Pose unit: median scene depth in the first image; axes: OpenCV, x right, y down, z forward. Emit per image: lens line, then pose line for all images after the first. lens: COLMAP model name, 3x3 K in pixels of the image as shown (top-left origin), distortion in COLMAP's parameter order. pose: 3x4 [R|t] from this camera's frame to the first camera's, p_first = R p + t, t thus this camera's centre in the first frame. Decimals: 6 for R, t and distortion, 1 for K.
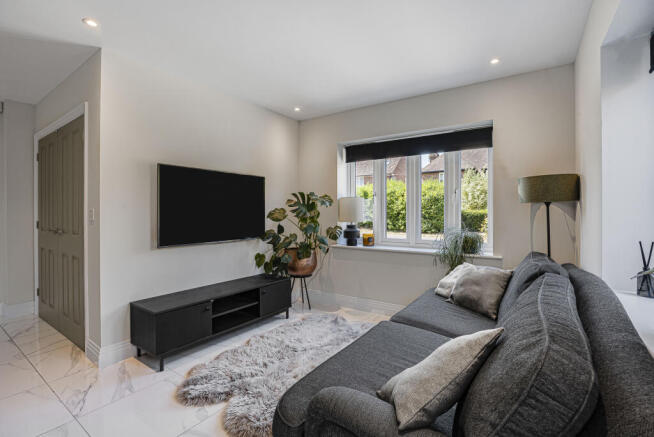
lens RADIAL K [[307.1, 0, 325.9], [0, 307.1, 216.9], [0, 0, 1]] dist [0.001572, 0.000976]
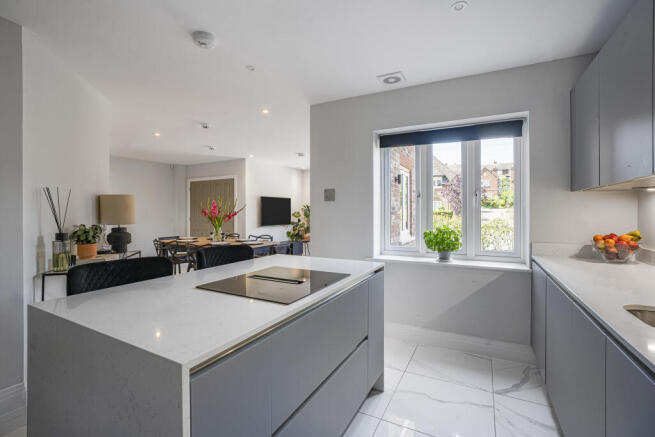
lens RADIAL K [[307.6, 0, 327.0], [0, 307.6, 213.3], [0, 0, 1]] dist [0.001572, 0.000976]
pose [[0.989131, -0.001376, 0.147031, -0.272421], [0.001650, 0.999997, -0.001744, -0.012719], [-0.147028, 0.001967, 0.989130, -1.347165]]
